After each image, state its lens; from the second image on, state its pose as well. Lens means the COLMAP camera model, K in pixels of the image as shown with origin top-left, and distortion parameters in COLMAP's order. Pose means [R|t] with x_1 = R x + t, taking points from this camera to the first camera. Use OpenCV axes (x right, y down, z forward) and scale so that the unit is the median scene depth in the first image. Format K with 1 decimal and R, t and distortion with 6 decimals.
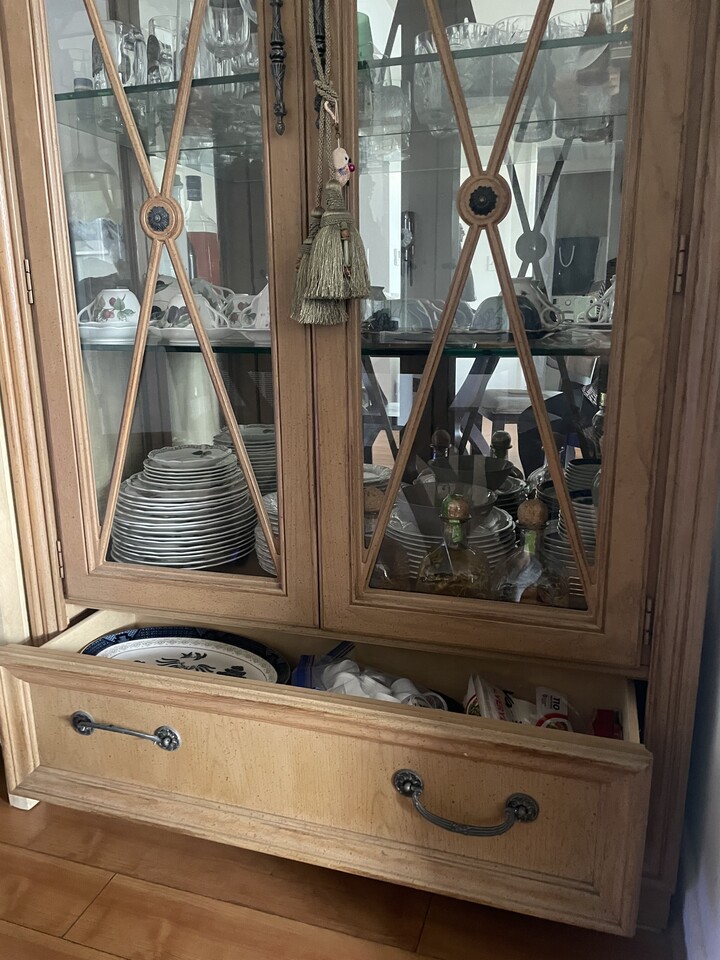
lens RADIAL K [[715.6, 0, 358.7], [0, 715.6, 484.2], [0, 0, 1]] dist [0.050922, -0.074683]
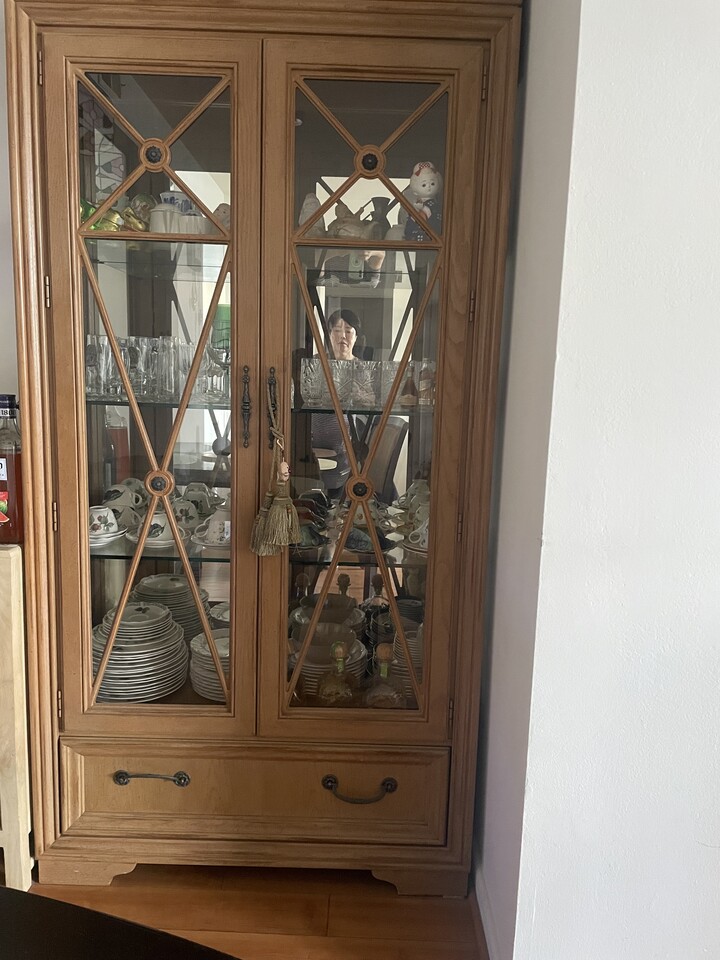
lens RADIAL K [[715.6, 0, 364.1], [0, 715.6, 470.0], [0, 0, 1]] dist [0.050922, -0.074683]
pose [[0.952407, -0.000971, 0.304827, -0.320914], [0.029898, 0.995471, -0.090244, -0.236110], [-0.303358, 0.095063, 0.948123, -0.636110]]
